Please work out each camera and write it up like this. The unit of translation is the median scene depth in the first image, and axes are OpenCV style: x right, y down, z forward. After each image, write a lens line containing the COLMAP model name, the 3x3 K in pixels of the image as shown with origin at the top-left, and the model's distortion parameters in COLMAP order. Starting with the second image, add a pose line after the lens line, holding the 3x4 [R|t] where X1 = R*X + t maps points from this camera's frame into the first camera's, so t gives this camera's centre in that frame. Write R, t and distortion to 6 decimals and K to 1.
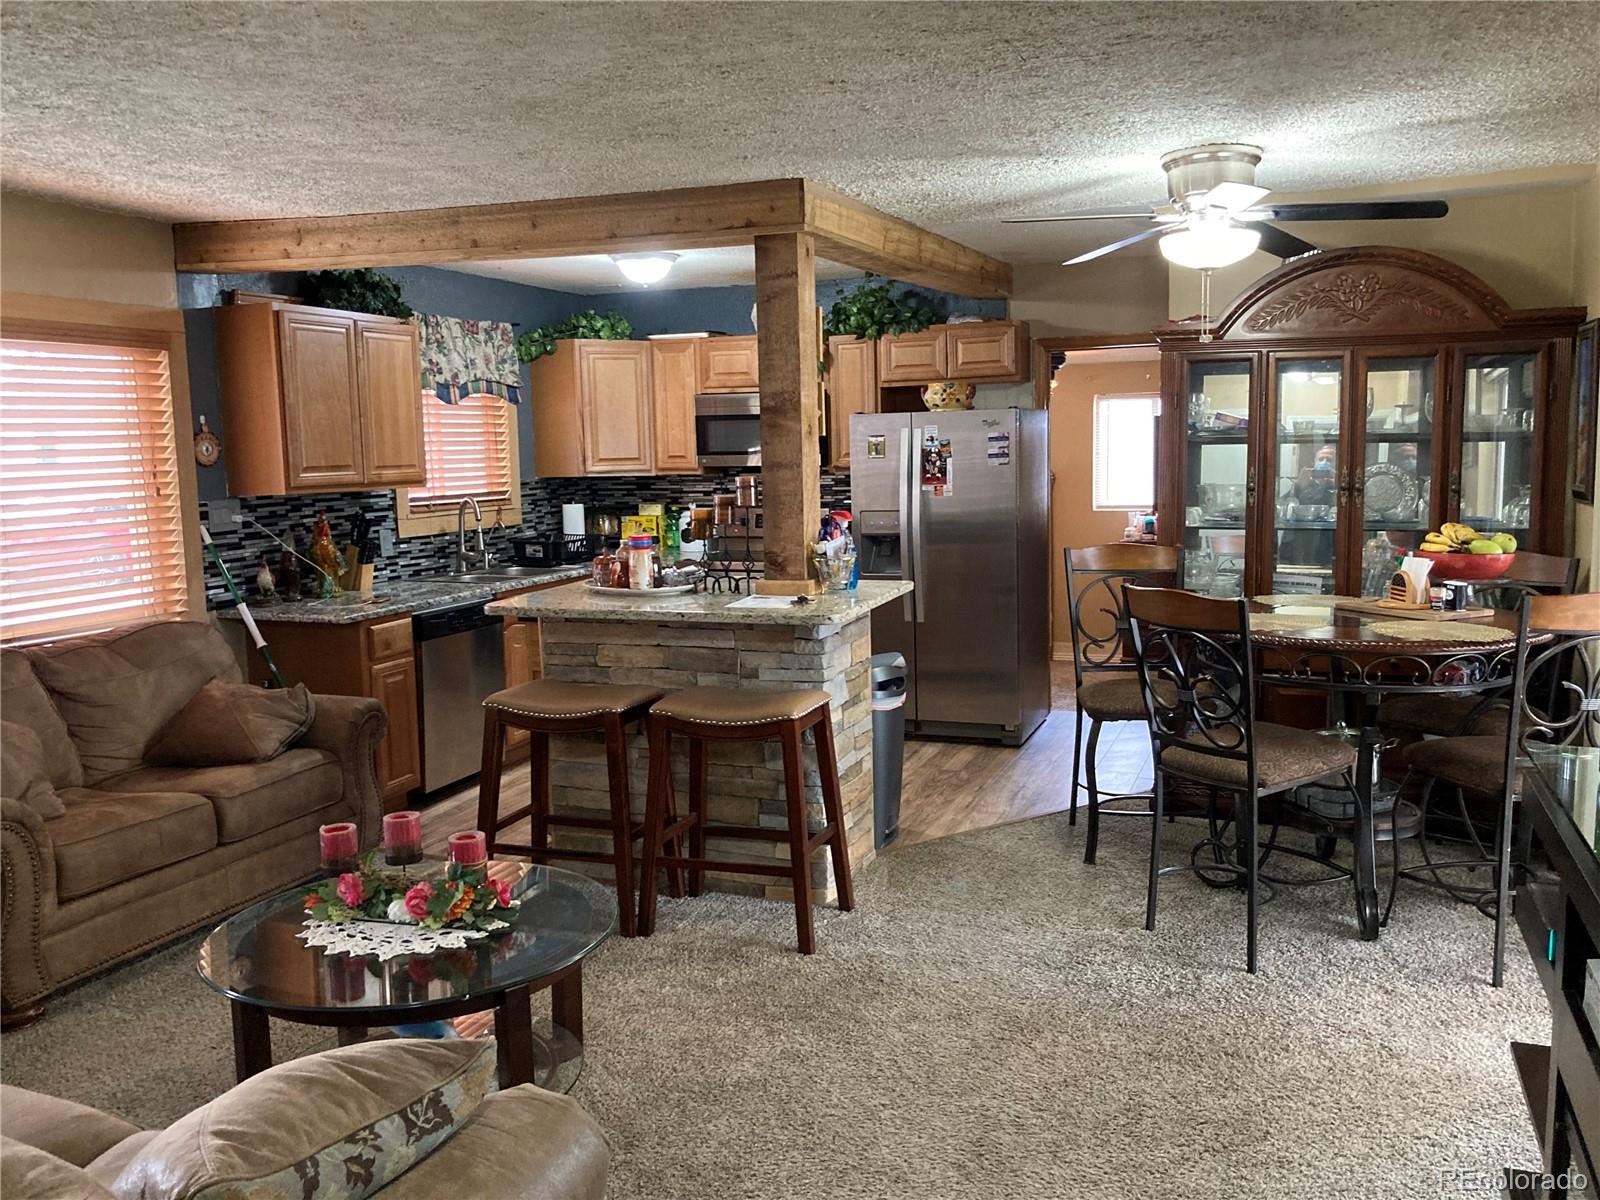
lens RADIAL K [[1346.2, 0, 800.0], [0, 1346.2, 600.0], [0, 0, 1]] dist [0.075157, -0.000196]
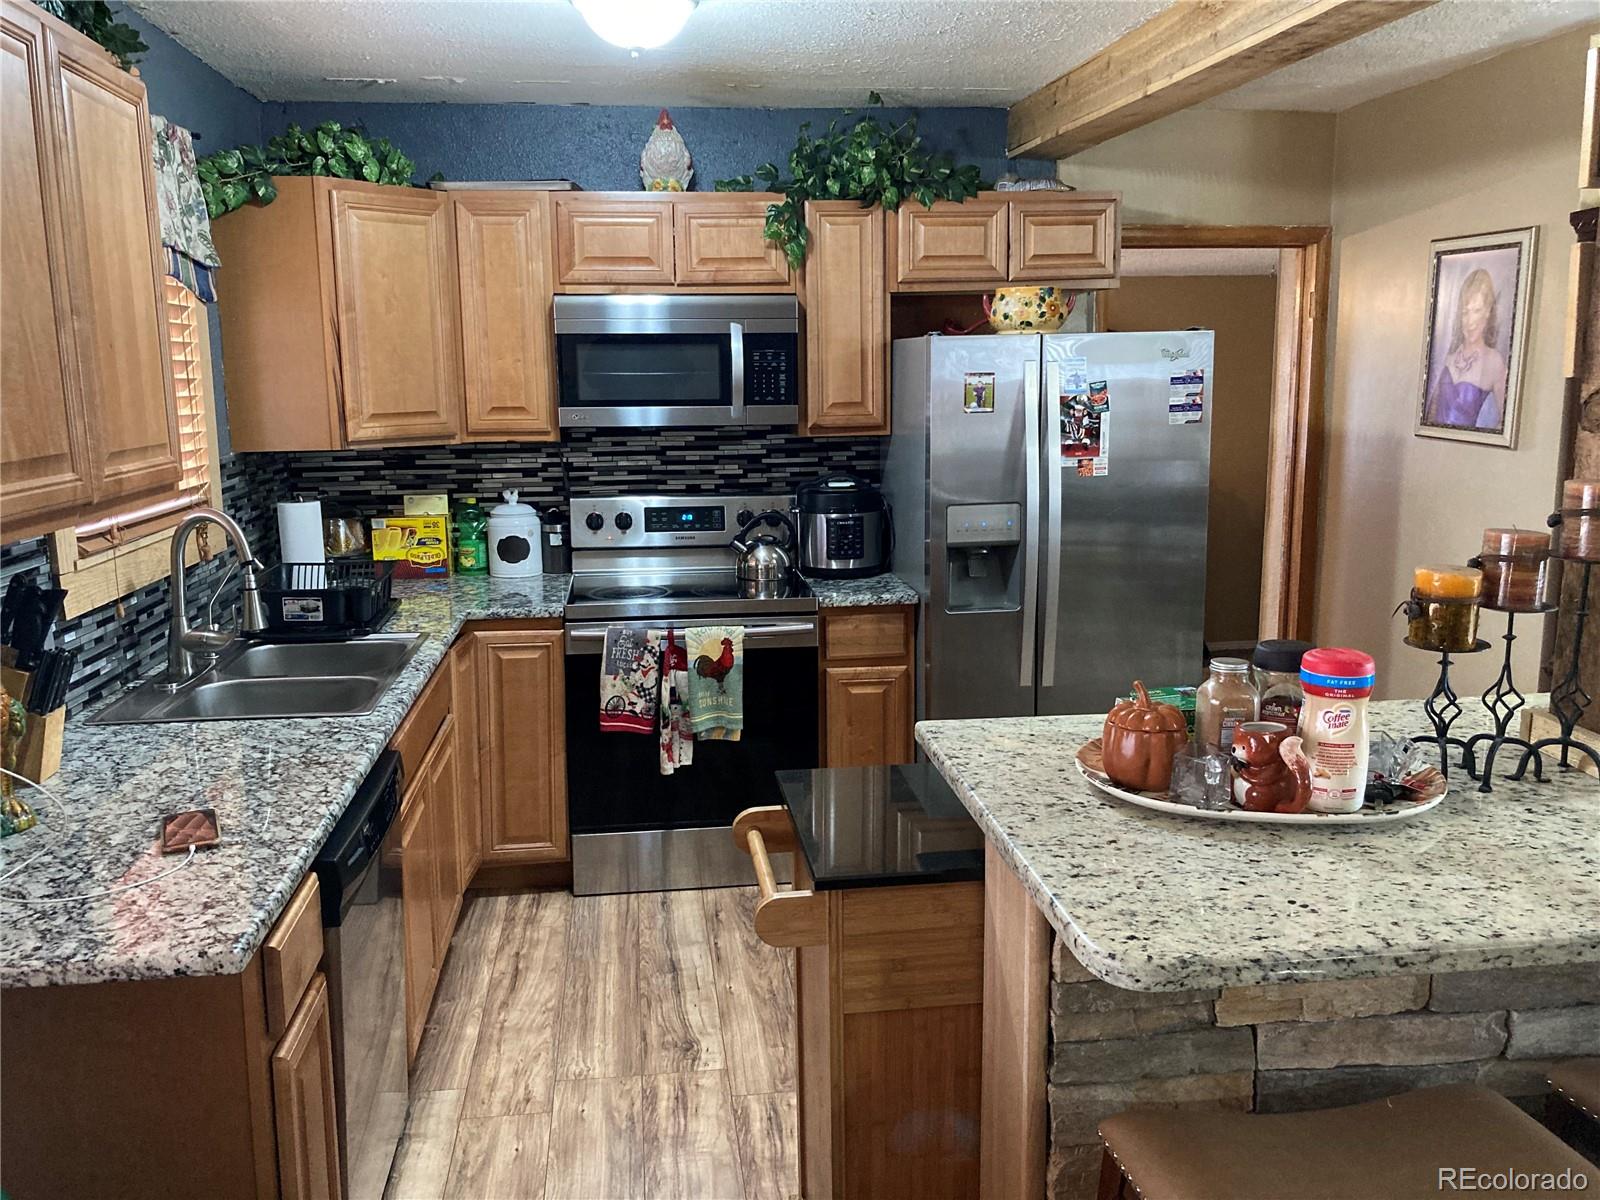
lens RADIAL K [[1329.4, 0, 800.0], [0, 1329.4, 600.0], [0, 0, 1]] dist [0.002242, 0.003964]
pose [[0.877507, -0.074505, 0.473740, -0.266840], [0.051945, 0.996813, 0.060552, -0.059351], [-0.476742, -0.028526, 0.878580, 0.498015]]
